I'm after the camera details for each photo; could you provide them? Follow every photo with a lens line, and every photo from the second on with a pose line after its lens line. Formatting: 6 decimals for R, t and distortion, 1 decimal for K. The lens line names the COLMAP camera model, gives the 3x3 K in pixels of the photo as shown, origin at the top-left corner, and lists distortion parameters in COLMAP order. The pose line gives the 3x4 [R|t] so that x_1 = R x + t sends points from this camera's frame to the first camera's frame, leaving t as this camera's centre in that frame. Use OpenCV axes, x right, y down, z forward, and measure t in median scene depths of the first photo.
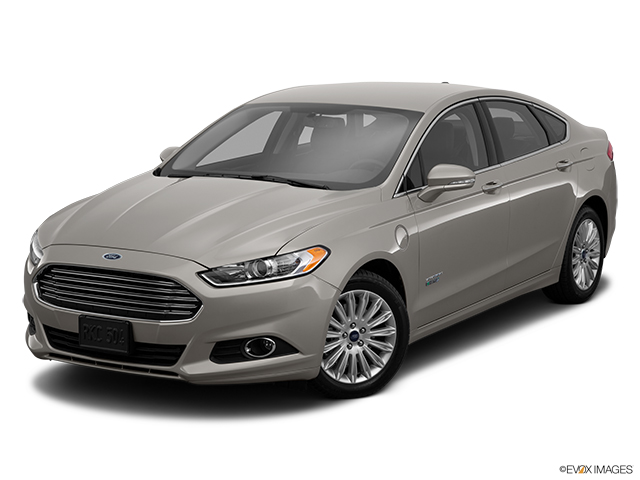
lens RADIAL K [[1448.5, 0, 321.6], [0, 1448.5, 240.9], [0, 0, 1]] dist [0.227324, 0.000000]
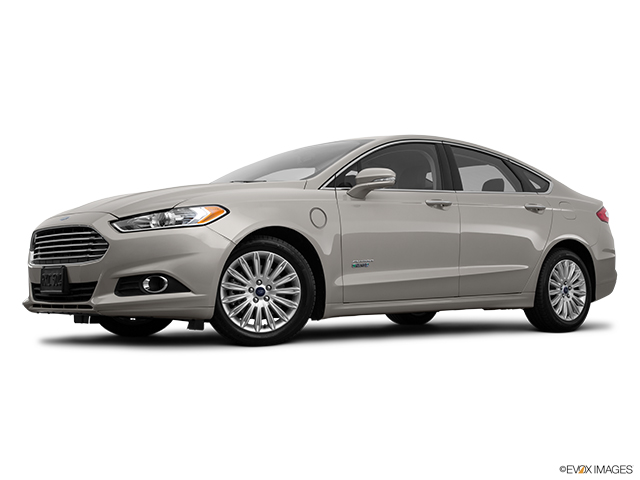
lens RADIAL K [[955.3, 0, 317.9], [0, 955.3, 236.9], [0, 0, 1]] dist [0.007769, 0.000000]
pose [[0.953231, -0.021392, -0.301486, 0.300017], [-0.041586, 0.978722, -0.200933, 0.175575], [0.299369, 0.204073, 0.932058, 0.291550]]
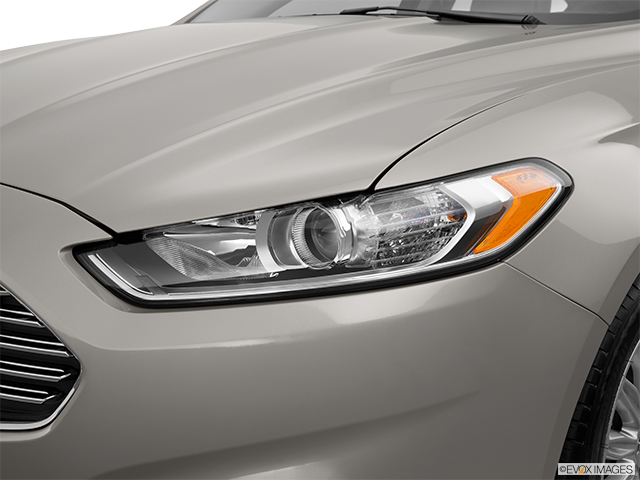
lens RADIAL K [[836.7, 0, 322.5], [0, 836.7, 236.3], [0, 0, 1]] dist [0.009499, 0.000000]
pose [[0.987010, 0.032289, -0.157382, -0.015810], [-0.022422, 0.997694, 0.064068, 0.008456], [0.159087, -0.059707, 0.985457, 0.803547]]
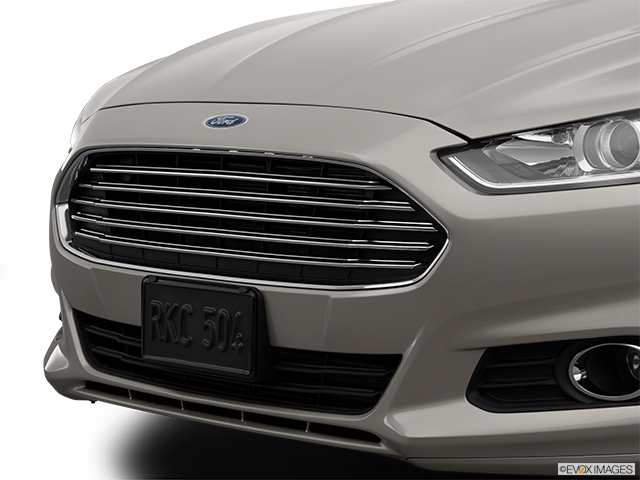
lens RADIAL K [[1968.7, 0, 320.9], [0, 1968.7, 235.5], [0, 0, 1]] dist [0.317483, 0.000000]
pose [[0.972363, 0.013936, -0.233058, -0.000455], [-0.027928, 0.997992, -0.056843, 0.066157], [0.231797, 0.061781, 0.970800, 0.493955]]
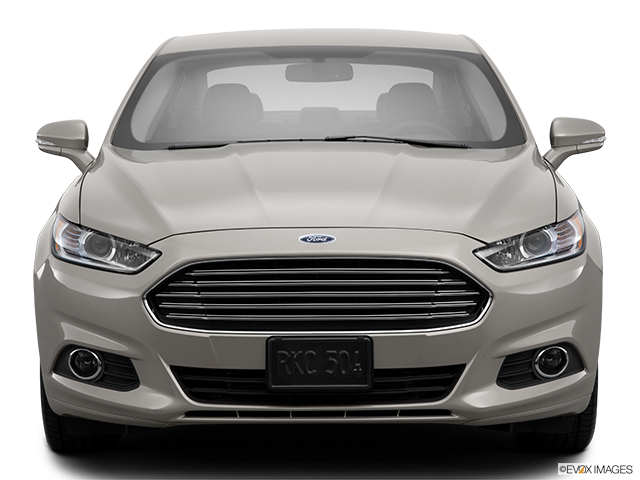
lens RADIAL K [[2102.8, 0, 322.4], [0, 2102.8, 242.1], [0, 0, 1]] dist [0.443990, 0.000000]
pose [[0.853489, -0.039015, 0.519648, -0.591560], [0.087052, 0.993856, -0.068358, 0.071661], [-0.513788, 0.103580, 0.851641, 0.217780]]
